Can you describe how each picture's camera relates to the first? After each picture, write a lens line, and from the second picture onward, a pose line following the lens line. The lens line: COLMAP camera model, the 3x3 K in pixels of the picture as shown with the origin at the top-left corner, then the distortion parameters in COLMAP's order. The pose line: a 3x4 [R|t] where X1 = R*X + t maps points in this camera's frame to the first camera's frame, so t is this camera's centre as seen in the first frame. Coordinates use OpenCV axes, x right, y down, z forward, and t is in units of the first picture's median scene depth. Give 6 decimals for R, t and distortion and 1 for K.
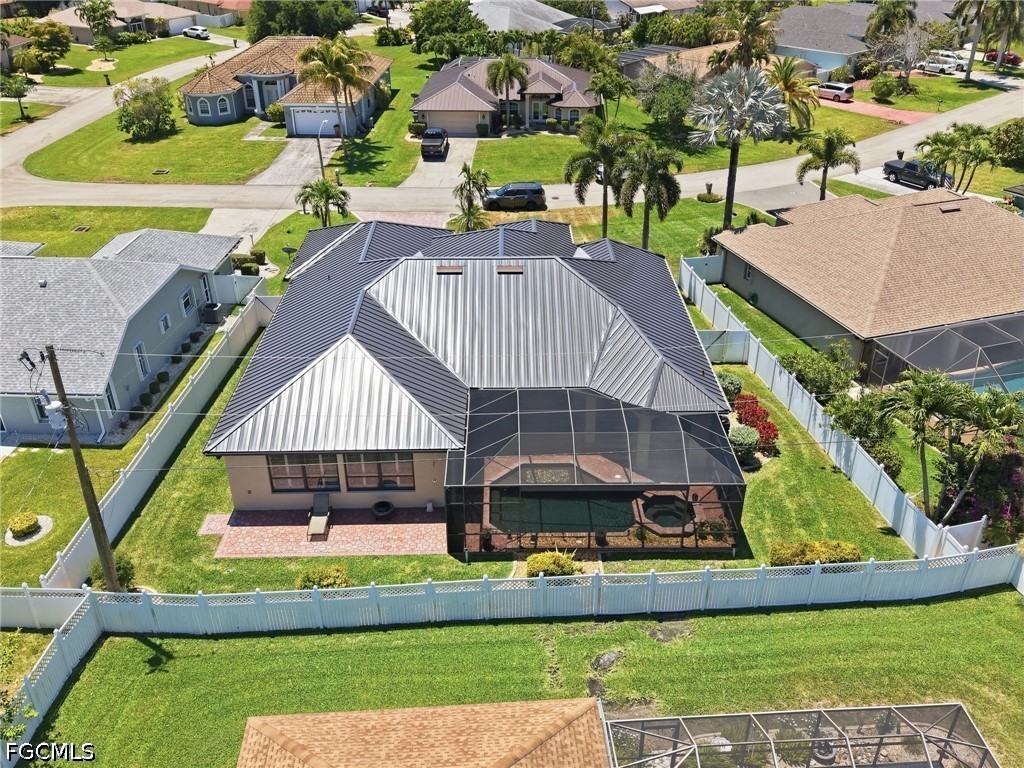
lens RADIAL K [[918.7, 0, 512.7], [0, 918.7, 385.1], [0, 0, 1]] dist [-0.001939, -0.001779]
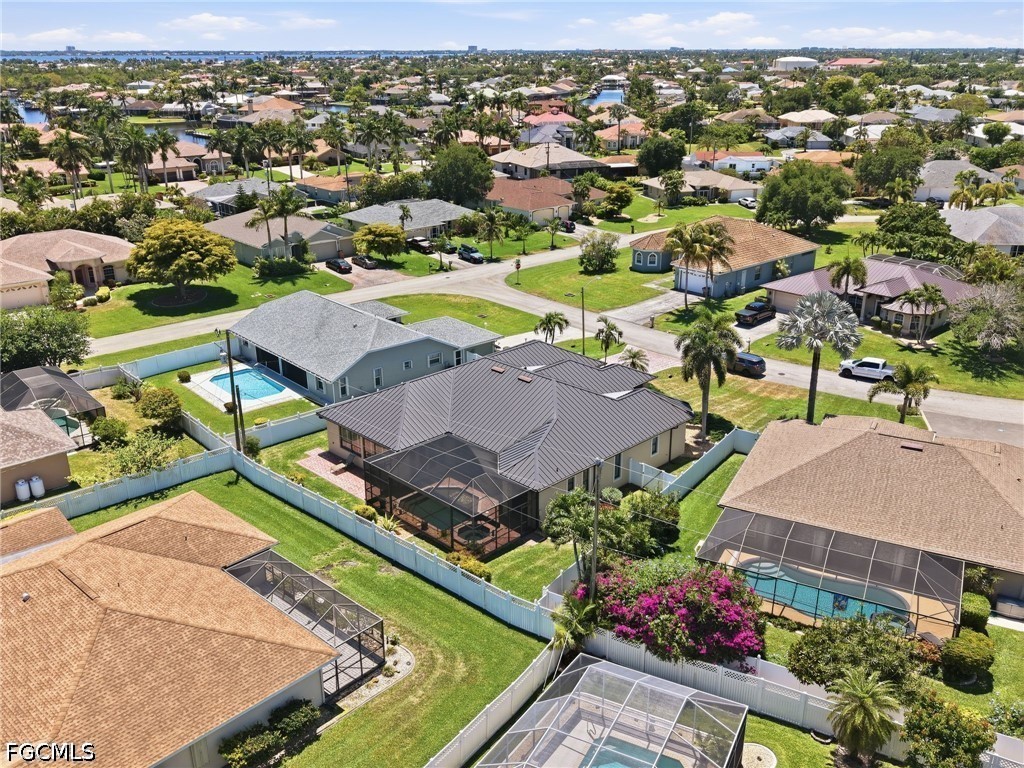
lens RADIAL K [[911.9, 0, 512.2], [0, 911.9, 386.3], [0, 0, 1]] dist [0.074602, -0.010753]
pose [[0.686192, 0.257069, -0.680482, 0.883153], [-0.353884, 0.935283, -0.003528, -0.085842], [0.635536, 0.243232, 0.732756, -0.138135]]
